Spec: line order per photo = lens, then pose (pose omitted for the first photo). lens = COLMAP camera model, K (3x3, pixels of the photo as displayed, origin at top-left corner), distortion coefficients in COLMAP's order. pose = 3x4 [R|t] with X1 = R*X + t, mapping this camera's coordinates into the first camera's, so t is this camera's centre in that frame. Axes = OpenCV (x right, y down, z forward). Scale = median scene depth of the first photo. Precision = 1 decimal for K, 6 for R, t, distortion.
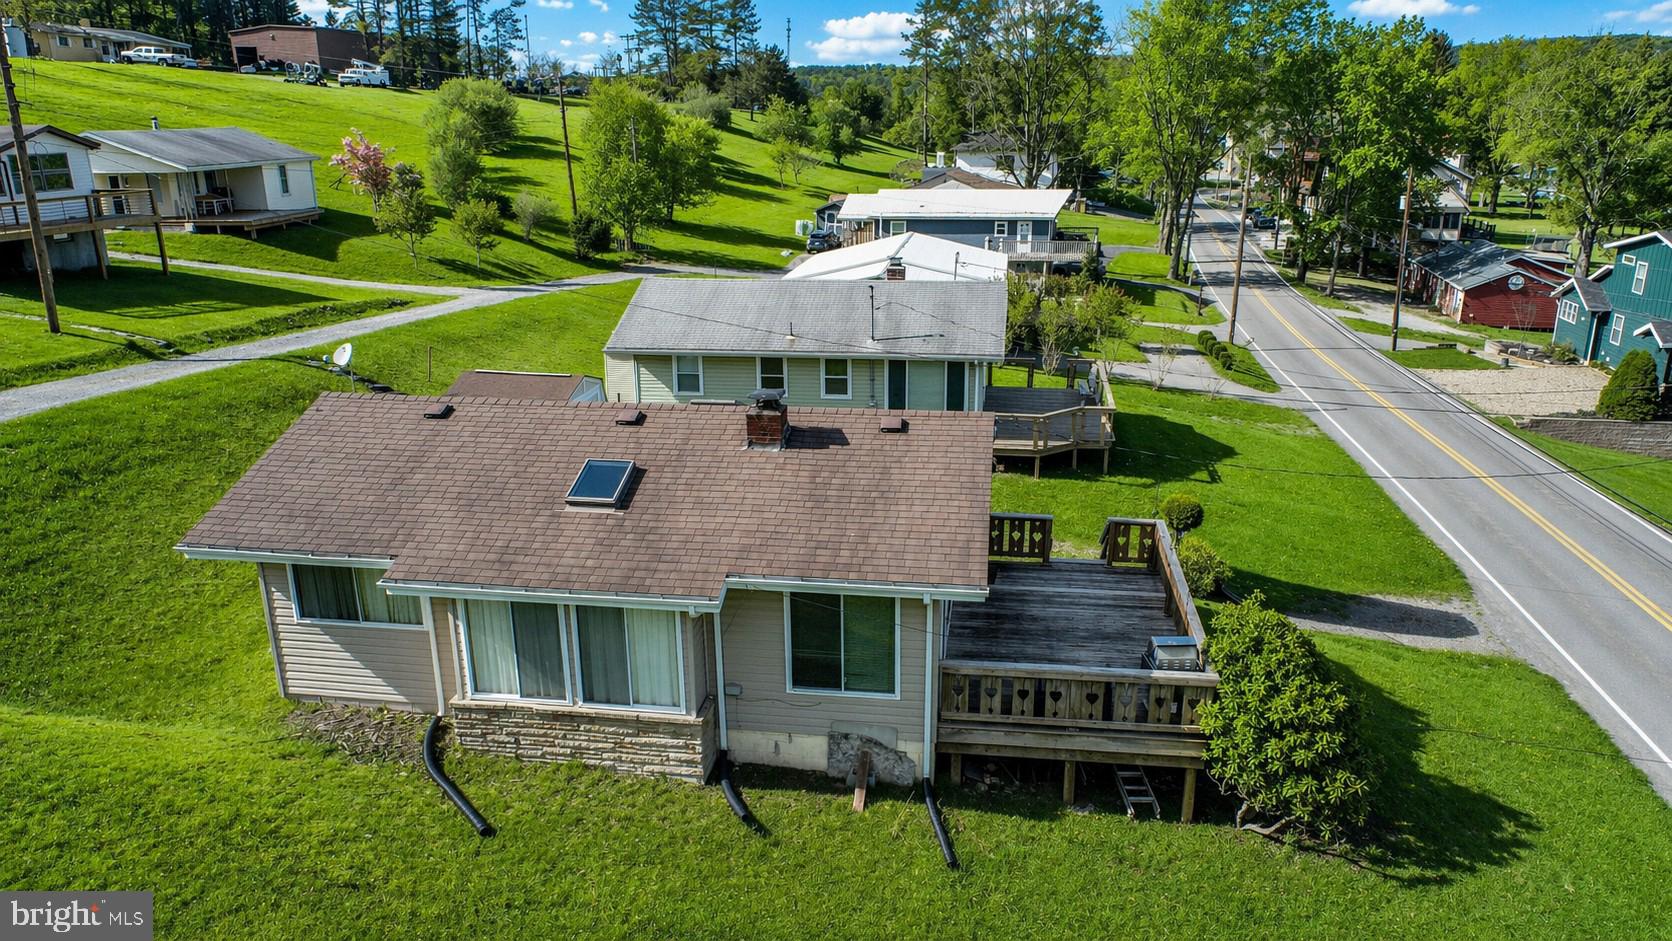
lens RADIAL K [[1153.8, 0, 829.2], [0, 1153.8, 468.9], [0, 0, 1]] dist [0.004203, -0.045839]
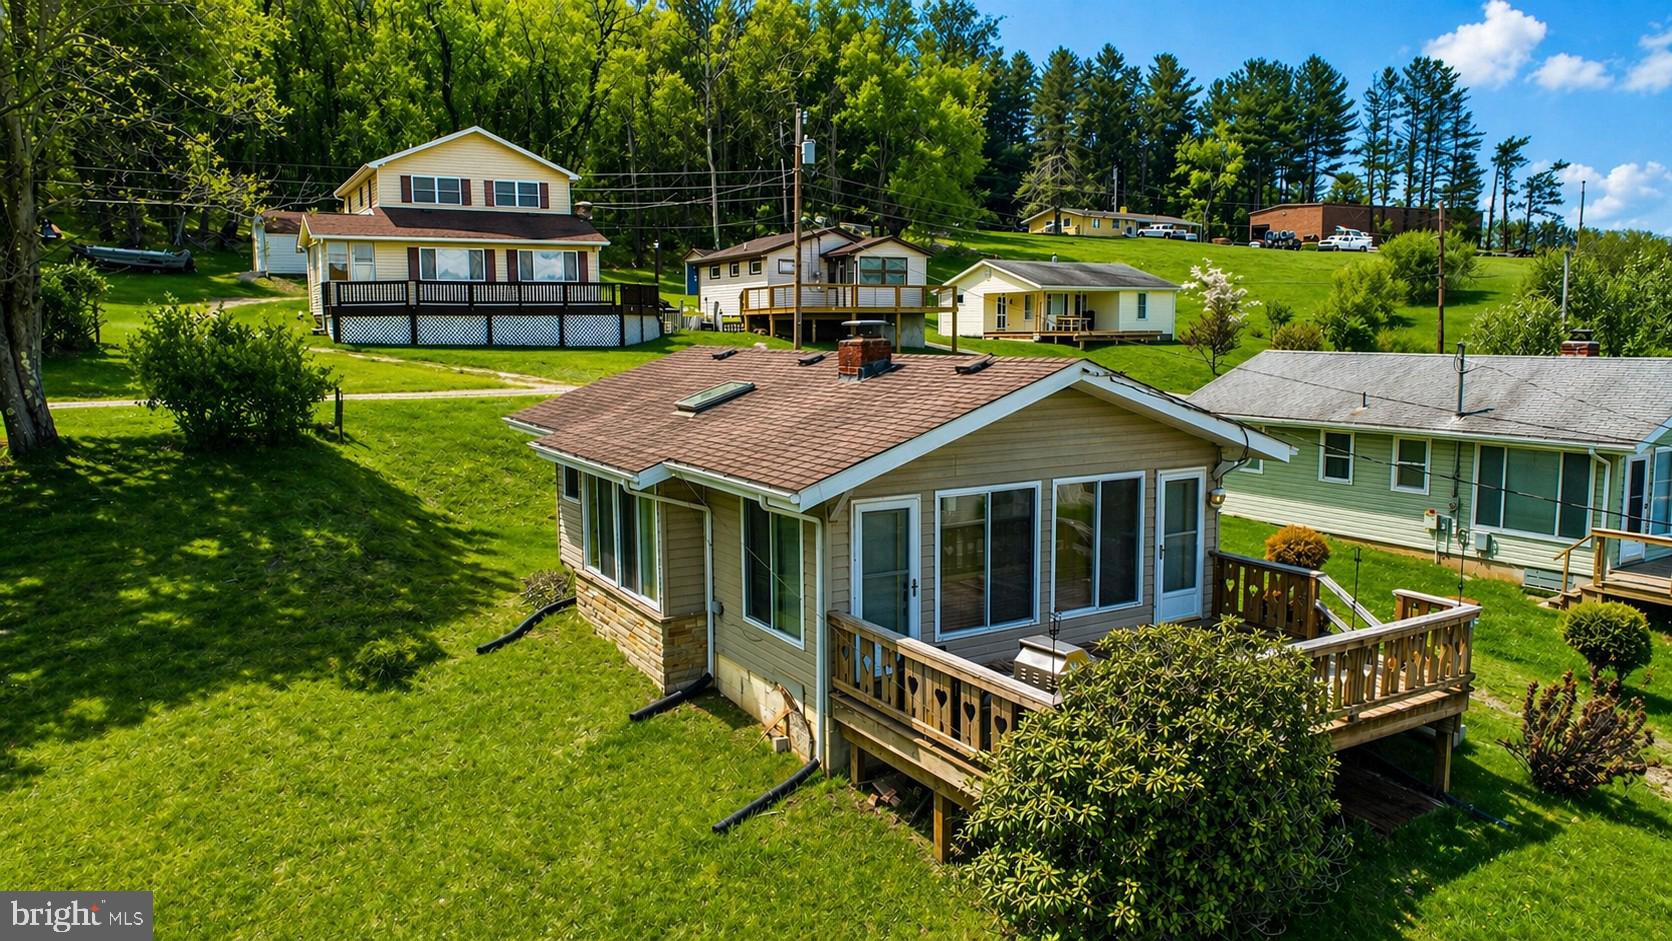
lens RADIAL K [[1153.8, 0, 829.2], [0, 1153.8, 468.9], [0, 0, 1]] dist [0.004203, -0.045839]
pose [[0.605415, 0.095545, -0.790154, 0.371893], [-0.238099, 0.969046, -0.065255, 0.064129], [0.759461, 0.227641, 0.609425, 0.248502]]
